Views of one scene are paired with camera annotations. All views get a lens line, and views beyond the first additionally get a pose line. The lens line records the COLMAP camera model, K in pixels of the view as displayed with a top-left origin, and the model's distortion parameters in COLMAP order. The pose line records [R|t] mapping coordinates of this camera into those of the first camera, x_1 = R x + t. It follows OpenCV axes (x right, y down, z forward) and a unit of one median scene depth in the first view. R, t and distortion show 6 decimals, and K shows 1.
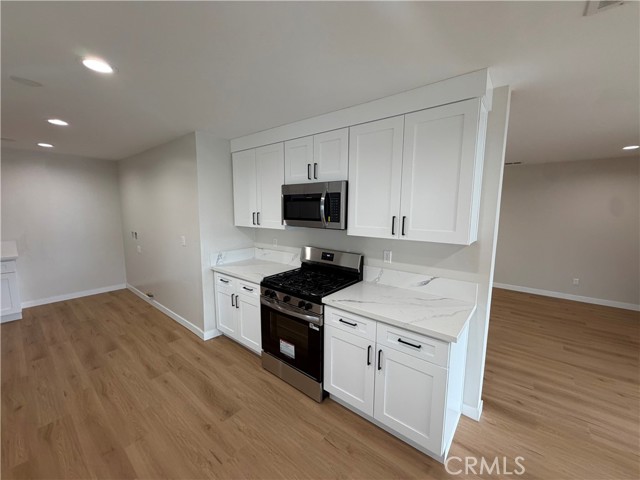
lens RADIAL K [[255.7, 0, 320.0], [0, 255.7, 240.0], [0, 0, 1]] dist [-0.005758, -0.000004]
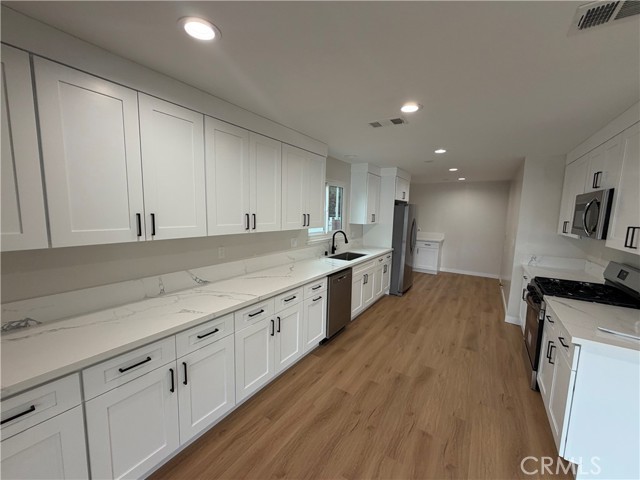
lens RADIAL K [[255.7, 0, 320.0], [0, 255.7, 240.0], [0, 0, 1]] dist [-0.005758, -0.000004]
pose [[0.100237, 0.112727, -0.988557, 0.809136], [-0.155709, 0.983096, 0.096316, 0.026887], [0.982704, 0.144273, 0.116095, -0.120406]]
